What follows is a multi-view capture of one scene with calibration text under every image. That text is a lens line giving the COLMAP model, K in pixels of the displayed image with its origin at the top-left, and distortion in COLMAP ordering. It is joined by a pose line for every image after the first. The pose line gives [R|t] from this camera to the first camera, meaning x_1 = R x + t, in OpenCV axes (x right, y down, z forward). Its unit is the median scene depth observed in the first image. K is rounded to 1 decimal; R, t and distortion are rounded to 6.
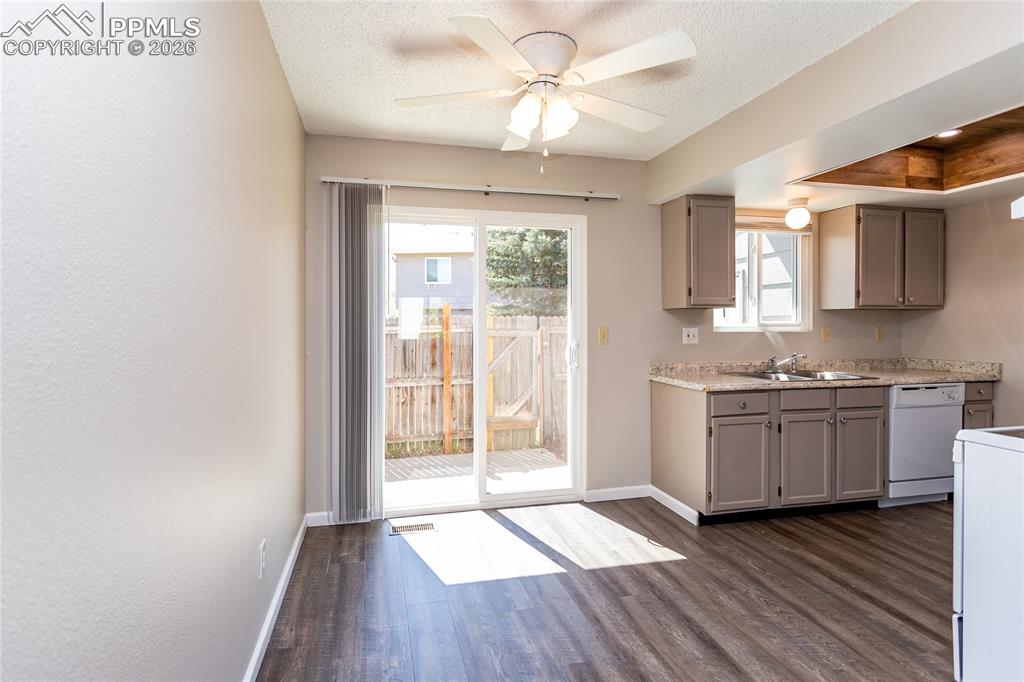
lens RADIAL K [[489.5, 0, 480.9], [0, 489.5, 323.9], [0, 0, 1]] dist [0.002829, 0.000784]
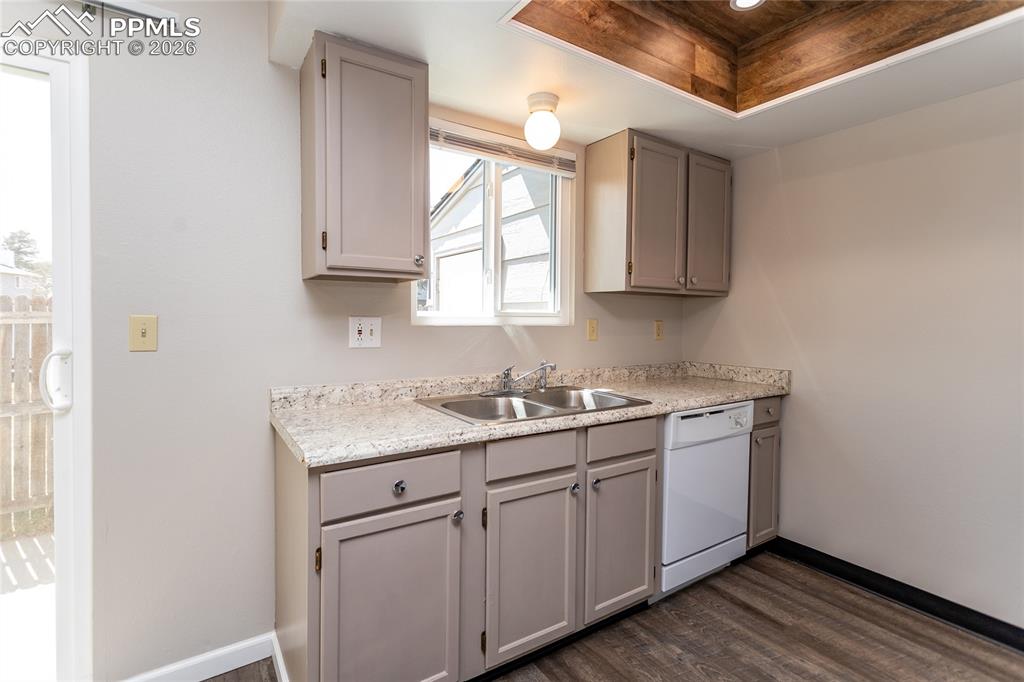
lens RADIAL K [[488.0, 0, 512.8], [0, 488.0, 325.7], [0, 0, 1]] dist [0.000176, 0.000481]
pose [[0.931372, 0.005558, 0.364026, 0.408155], [-0.011574, 0.999830, 0.014347, 0.007840], [-0.363885, -0.017576, 0.931278, 0.474100]]
